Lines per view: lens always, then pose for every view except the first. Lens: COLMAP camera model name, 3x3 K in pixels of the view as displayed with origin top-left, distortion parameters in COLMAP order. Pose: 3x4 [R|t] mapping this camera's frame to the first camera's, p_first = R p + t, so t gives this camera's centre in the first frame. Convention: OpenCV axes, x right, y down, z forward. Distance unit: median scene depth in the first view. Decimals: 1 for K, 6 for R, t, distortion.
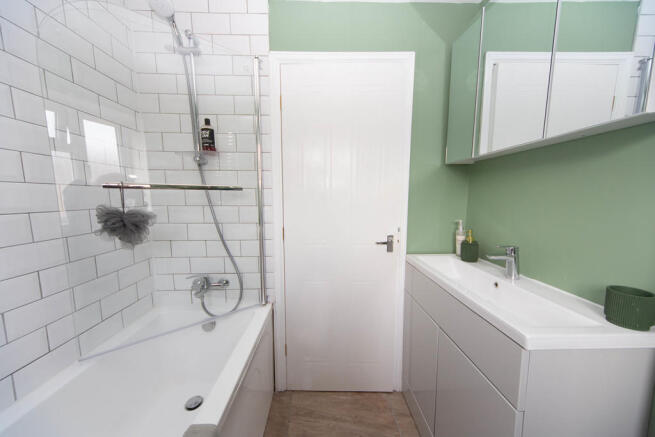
lens RADIAL K [[231.3, 0, 325.8], [0, 231.3, 220.5], [0, 0, 1]] dist [0.011759, 0.000085]
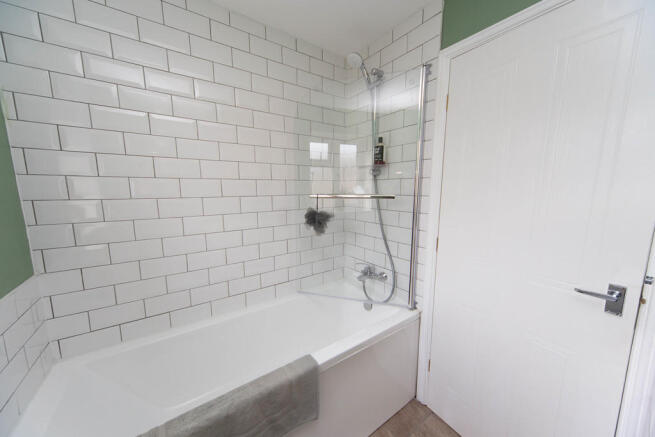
lens RADIAL K [[231.3, 0, 324.9], [0, 231.3, 221.4], [0, 0, 1]] dist [0.011759, 0.000085]
pose [[0.560632, 0.112780, -0.820349, 0.332319], [-0.086722, 0.993231, 0.077281, -0.071377], [0.823511, 0.027816, 0.566617, 0.095576]]
